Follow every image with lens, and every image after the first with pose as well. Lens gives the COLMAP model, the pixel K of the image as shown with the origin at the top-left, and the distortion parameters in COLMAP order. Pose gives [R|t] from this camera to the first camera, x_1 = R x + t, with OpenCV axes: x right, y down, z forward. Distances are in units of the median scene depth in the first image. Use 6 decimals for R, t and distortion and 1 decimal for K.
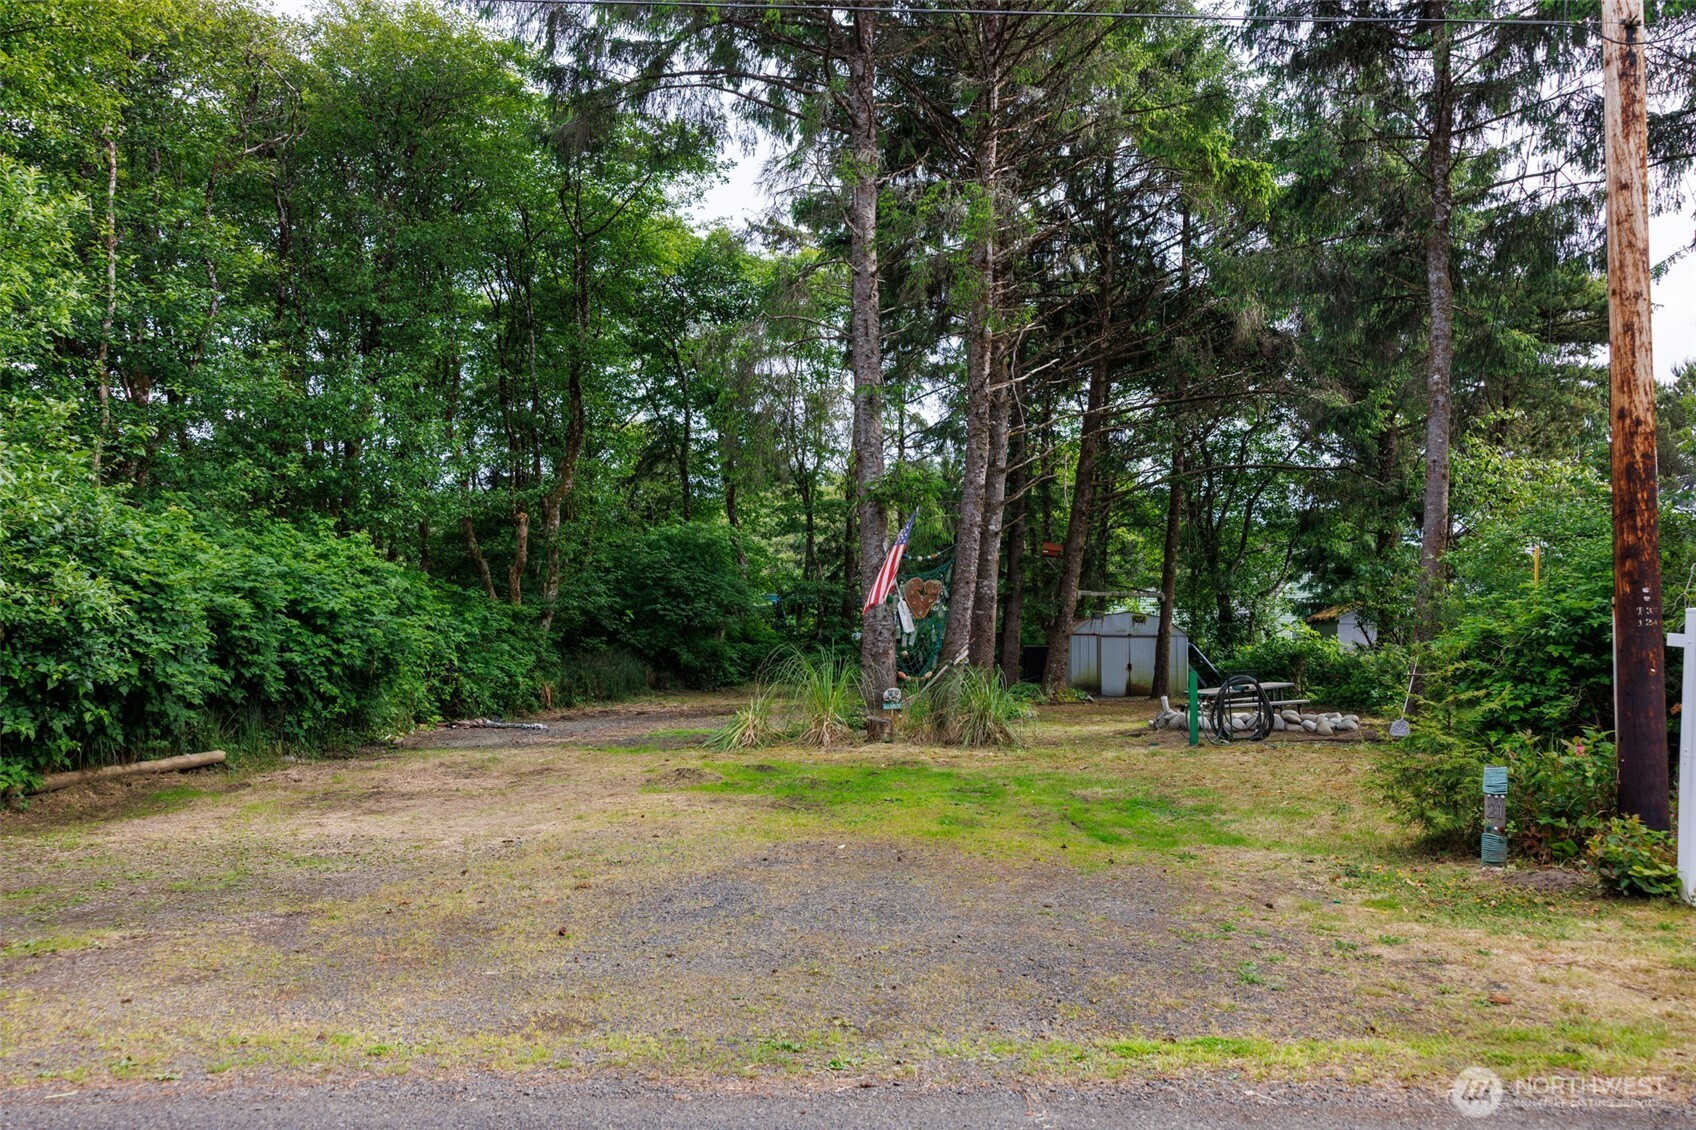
lens RADIAL K [[1325.8, 0, 852.1], [0, 1325.8, 566.5], [0, 0, 1]] dist [-0.001609, 0.011872]
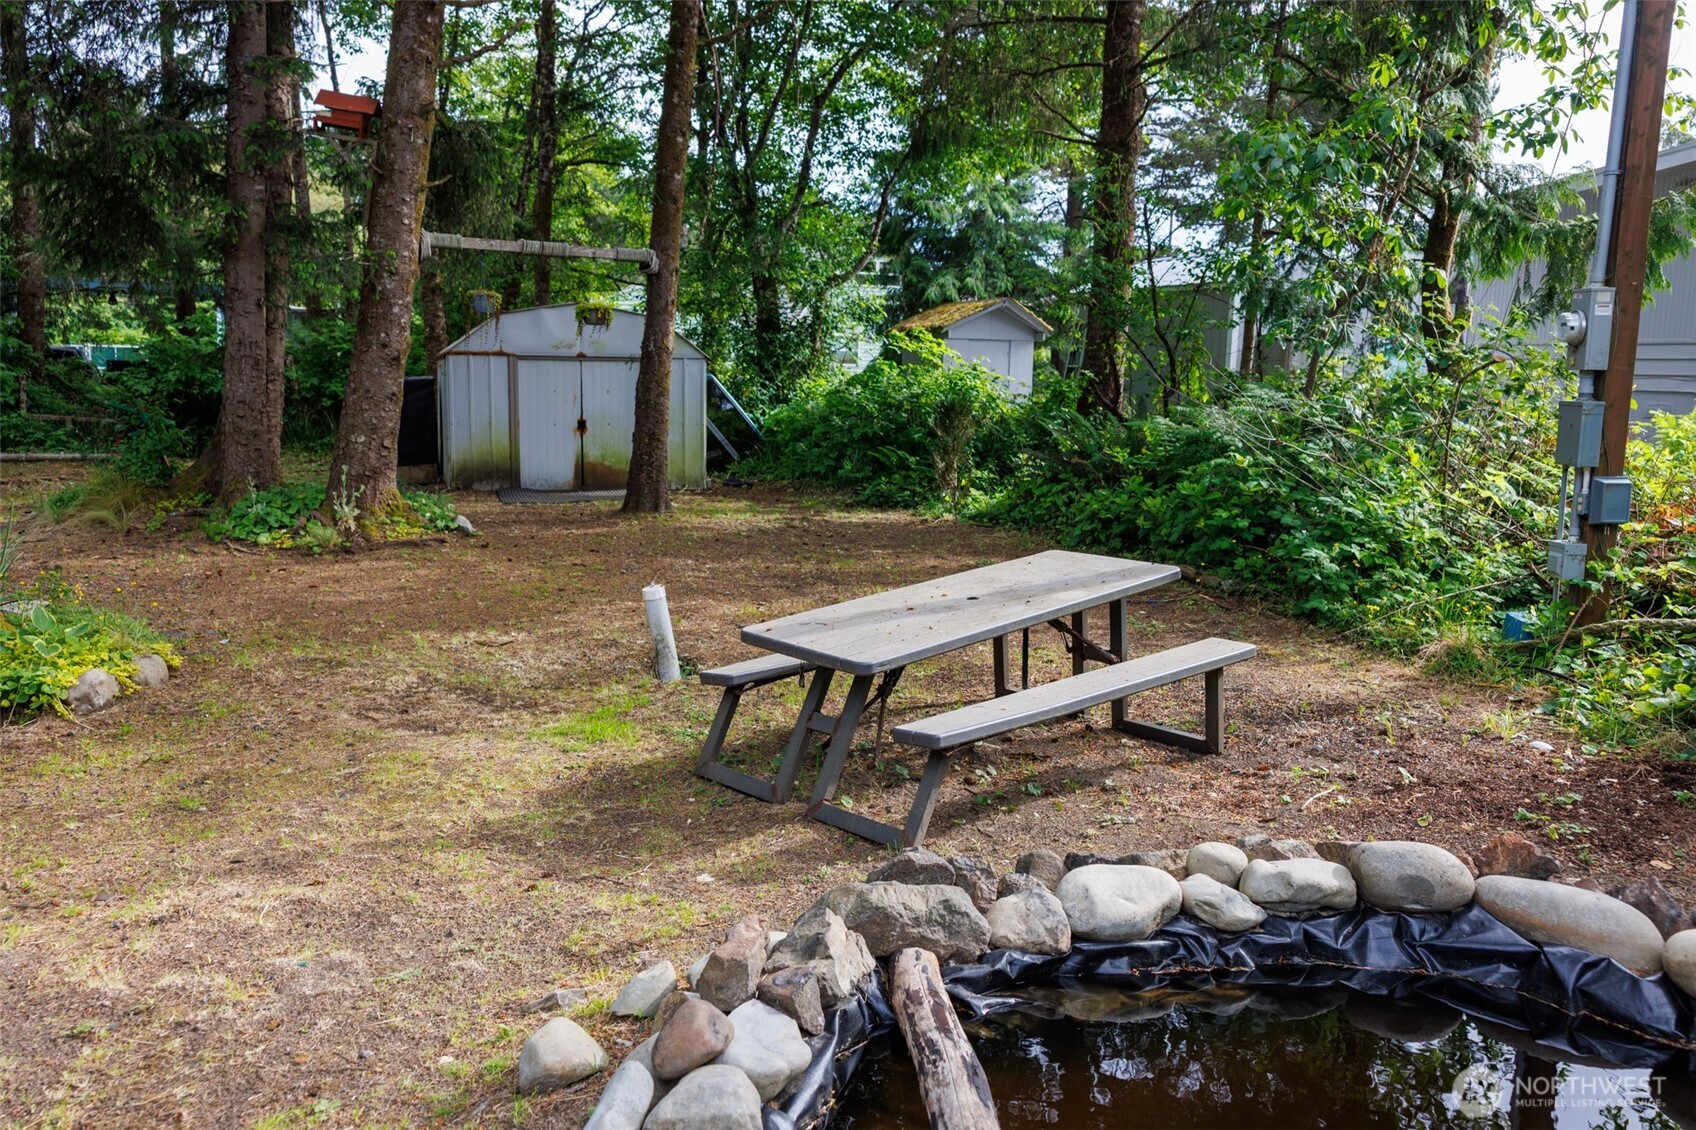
lens RADIAL K [[1325.8, 0, 853.2], [0, 1325.8, 566.3], [0, 0, 1]] dist [-0.001609, 0.011872]
pose [[0.930510, -0.049612, 0.362890, 0.254926], [-0.027721, 0.978402, 0.204842, 0.053574], [-0.365216, -0.200667, 0.909038, 1.077697]]
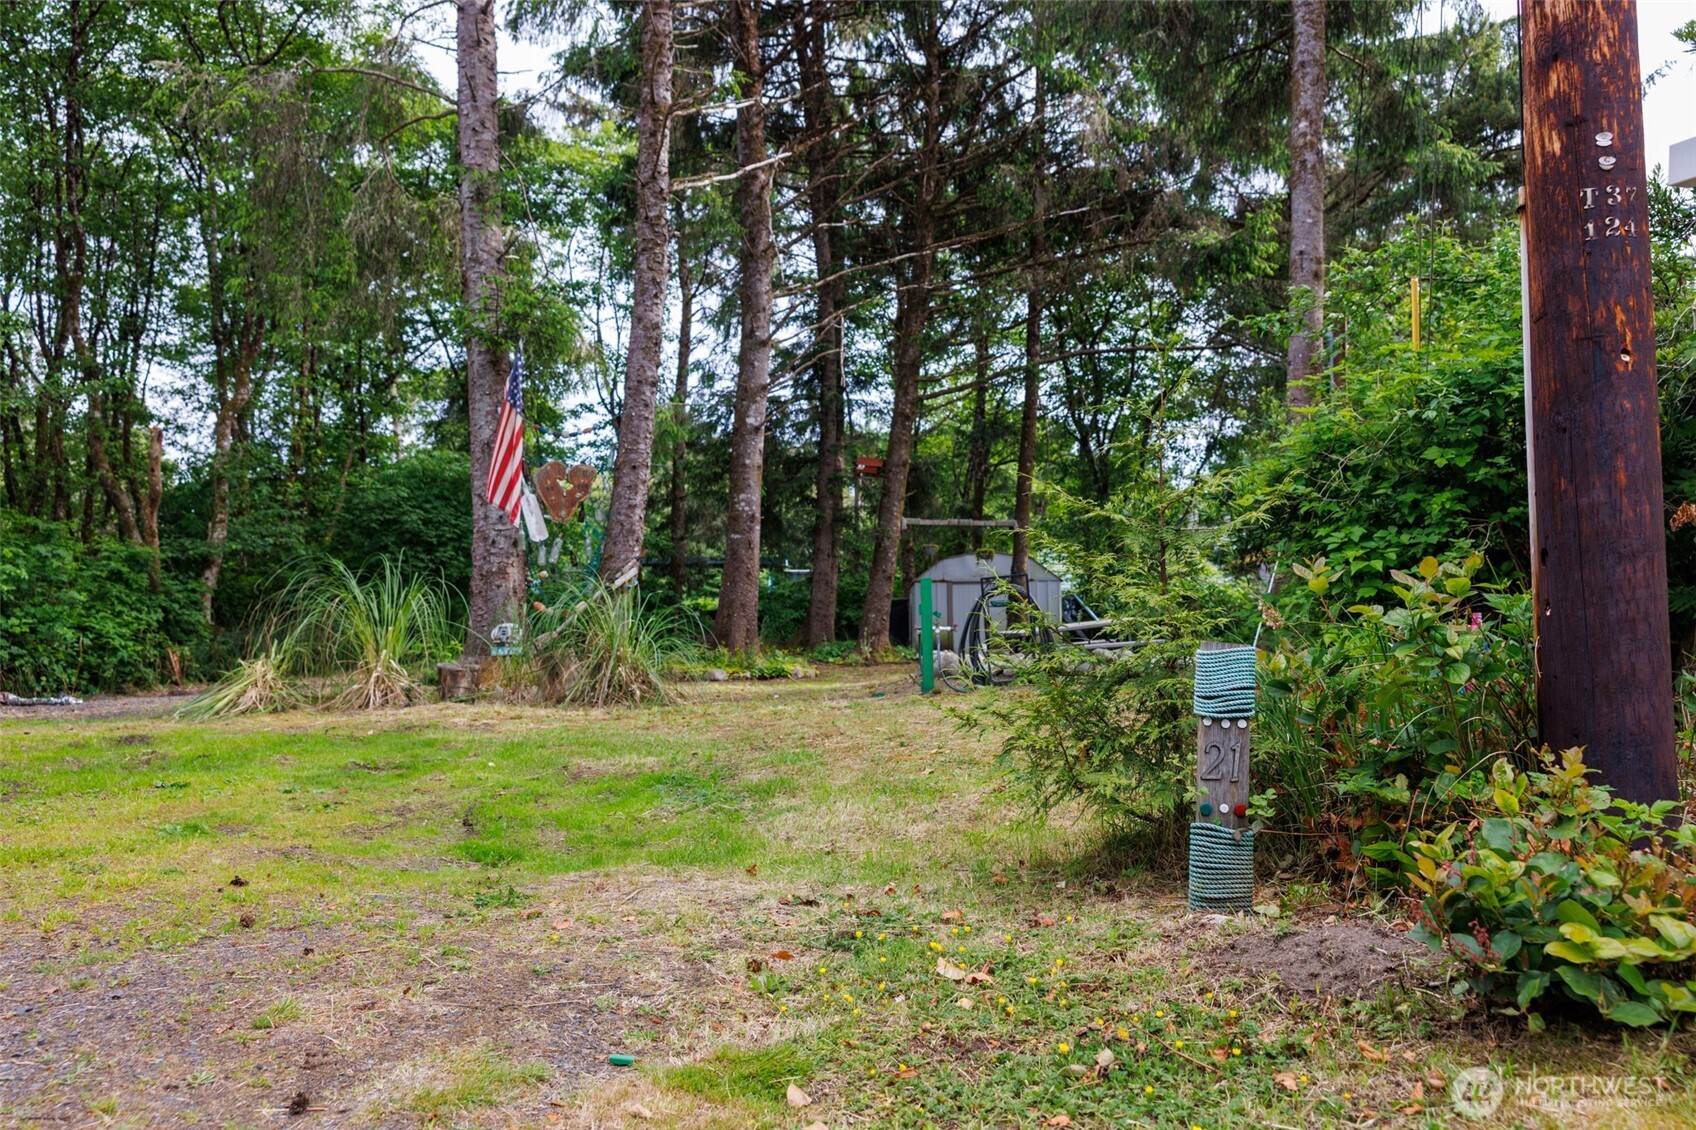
lens RADIAL K [[1397.1, 0, 847.9], [0, 1397.1, 563.8], [0, 0, 1]] dist [-0.010643, 0.015716]
pose [[0.999410, -0.019785, 0.028087, 0.204405], [0.019595, 0.999783, 0.007018, 0.068157], [-0.028220, -0.006463, 0.999581, 0.336563]]
